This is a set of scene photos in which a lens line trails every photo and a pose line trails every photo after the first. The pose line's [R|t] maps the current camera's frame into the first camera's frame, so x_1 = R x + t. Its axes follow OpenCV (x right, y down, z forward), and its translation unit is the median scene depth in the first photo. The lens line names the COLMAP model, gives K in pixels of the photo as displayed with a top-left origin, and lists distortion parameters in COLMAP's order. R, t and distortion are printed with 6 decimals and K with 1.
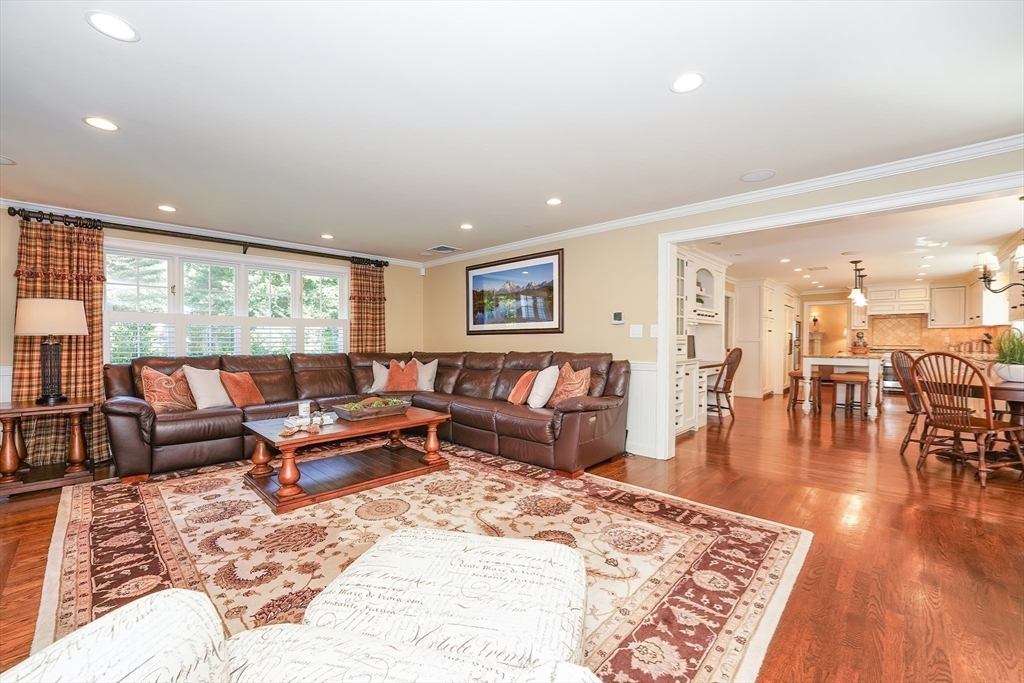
lens RADIAL K [[414.4, 0, 512.0], [0, 414.4, 341.5], [0, 0, 1]] dist [-0.025587, 0.000346]
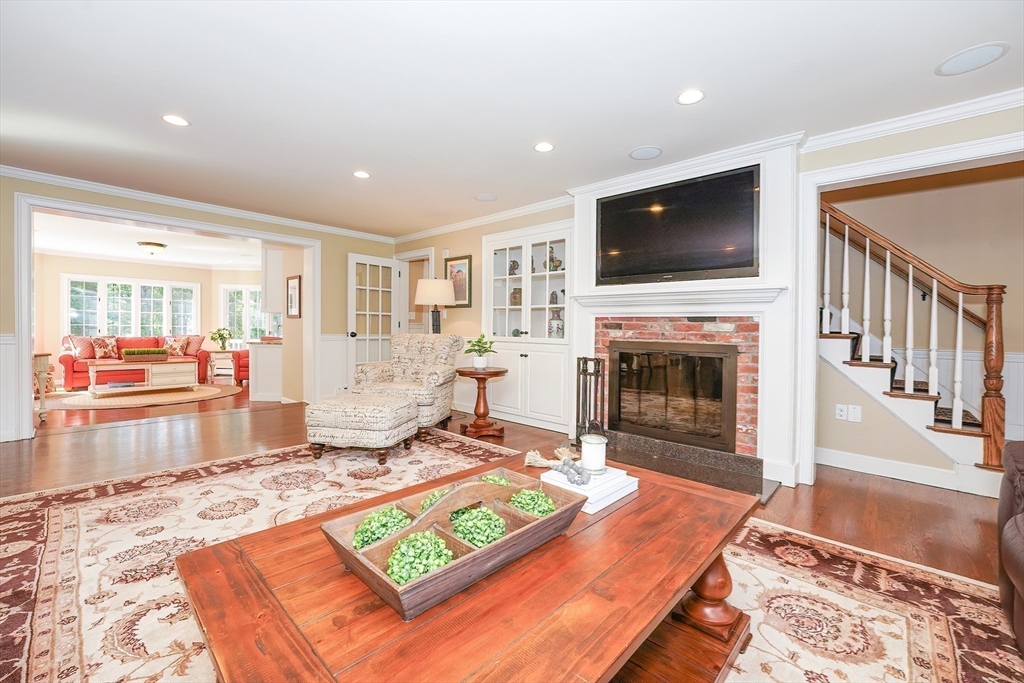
lens RADIAL K [[414.4, 0, 512.0], [0, 414.4, 341.5], [0, 0, 1]] dist [-0.025587, 0.000346]
pose [[-0.999784, -0.016642, -0.012424, -0.603728], [-0.016999, 0.999428, 0.029227, 0.049133], [0.011931, 0.029432, -0.999496, 2.121962]]
